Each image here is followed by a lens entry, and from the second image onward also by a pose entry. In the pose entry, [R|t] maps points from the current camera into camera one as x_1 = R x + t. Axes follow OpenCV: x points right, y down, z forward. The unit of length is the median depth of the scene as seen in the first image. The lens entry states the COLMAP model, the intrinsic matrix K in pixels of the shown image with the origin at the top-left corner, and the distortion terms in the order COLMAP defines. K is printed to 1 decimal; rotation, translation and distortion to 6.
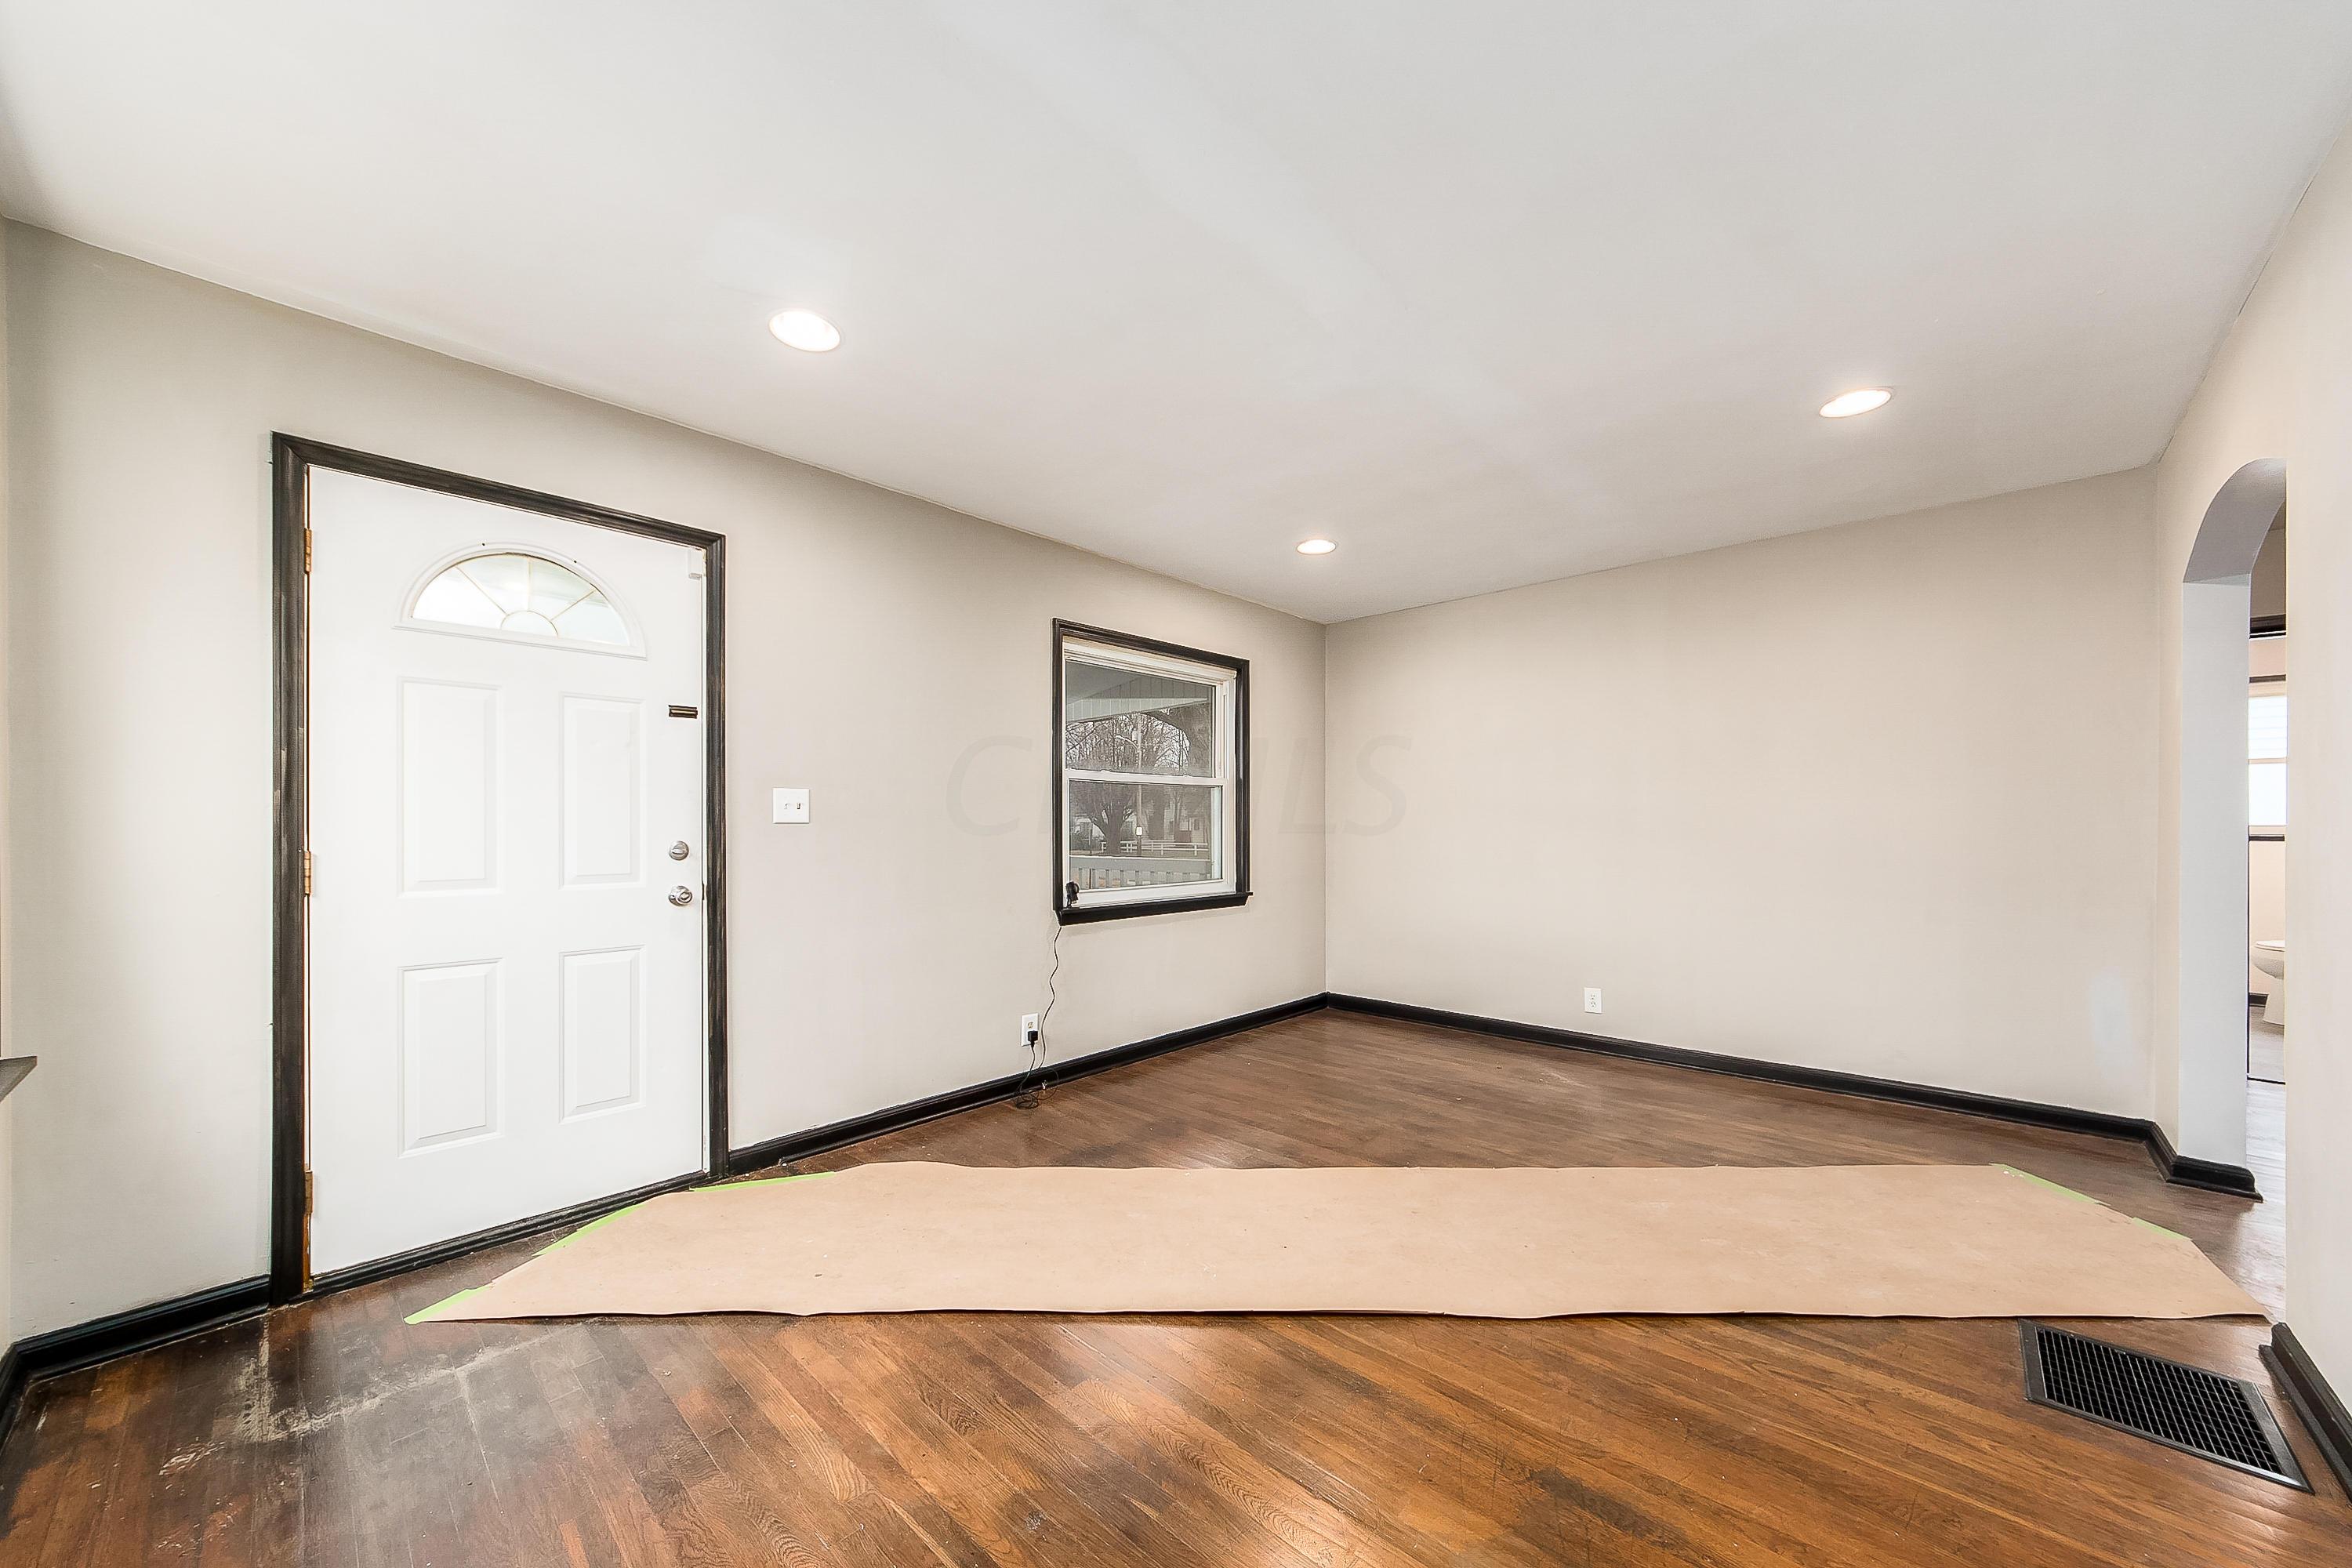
lens RADIAL K [[865.7, 0, 1141.0], [0, 865.7, 826.9], [0, 0, 1]] dist [0.002098, -0.000387]
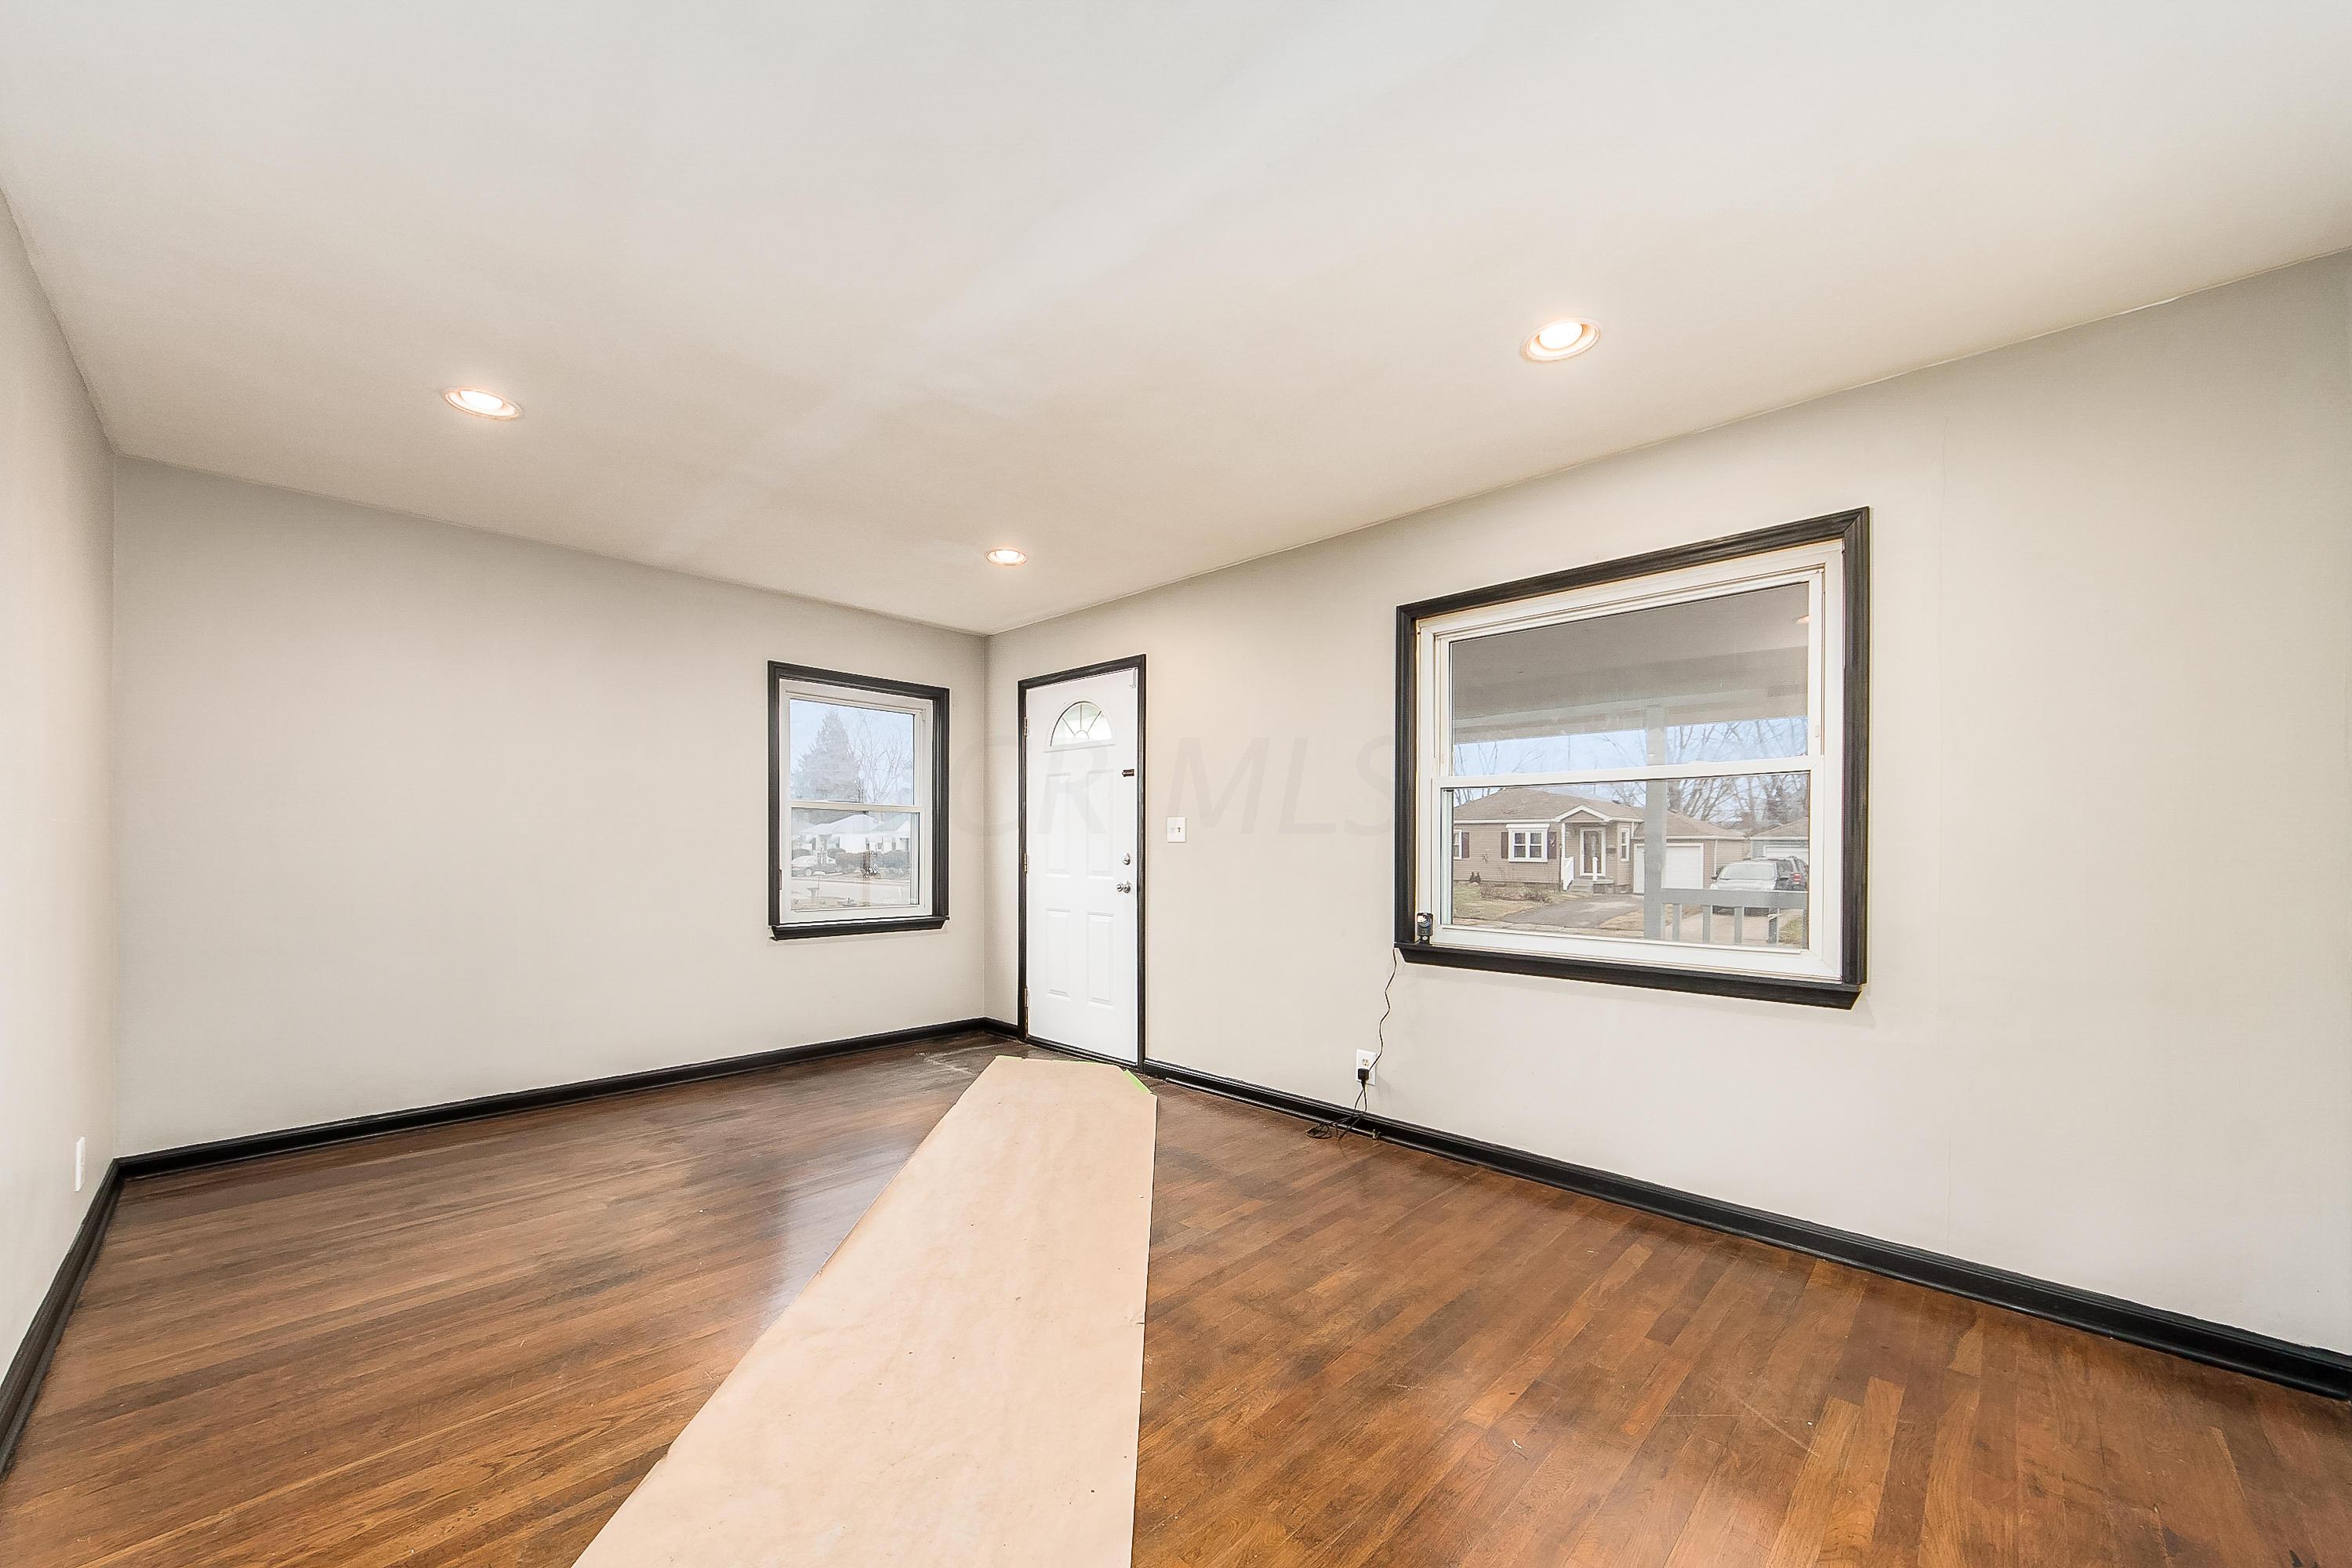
lens RADIAL K [[865.7, 0, 1136.6], [0, 865.7, 848.2], [0, 0, 1]] dist [0.002098, -0.000387]
pose [[-0.026215, 0.002467, -0.999653, 1.034023], [-0.009474, 0.999951, 0.002716, 0.001870], [0.999611, 0.009542, -0.026190, 1.013087]]
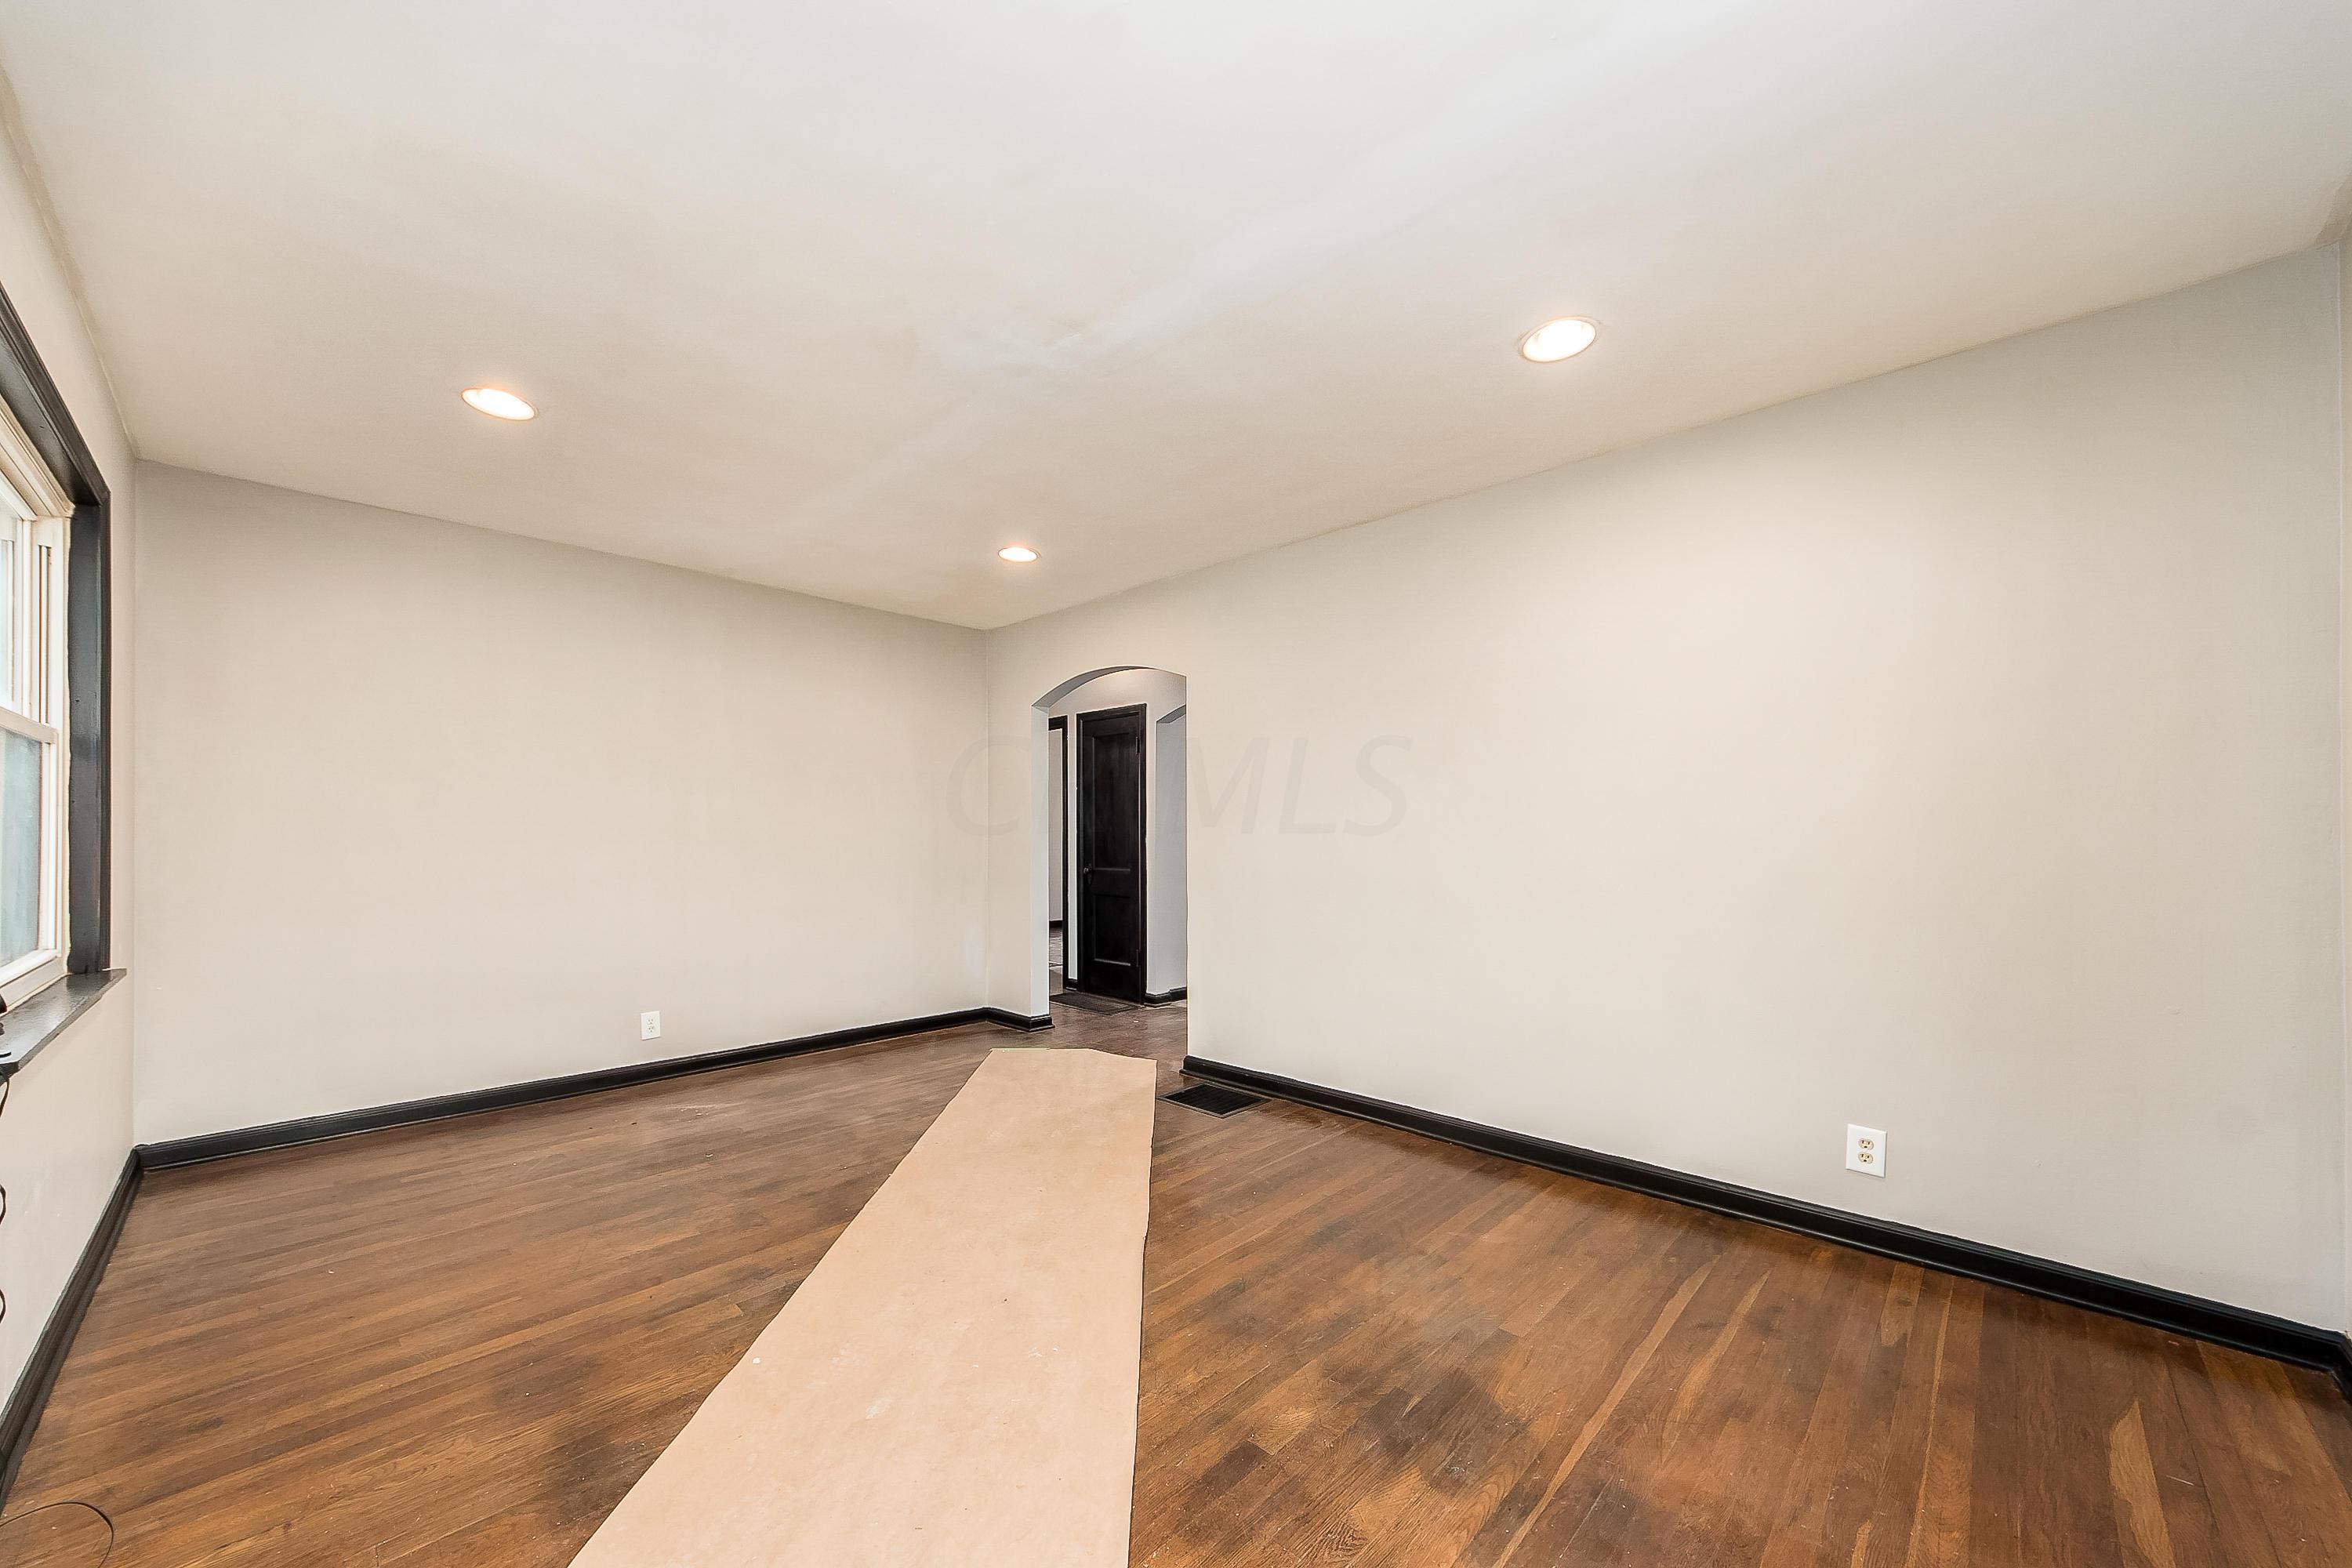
lens RADIAL K [[865.7, 0, 1178.6], [0, 865.7, 830.7], [0, 0, 1]] dist [0.002098, -0.000387]
pose [[-0.016080, 0.009357, 0.999827, -0.610343], [-0.001522, 0.999955, -0.009382, 0.003683], [-0.999870, -0.001673, -0.016065, 0.686573]]
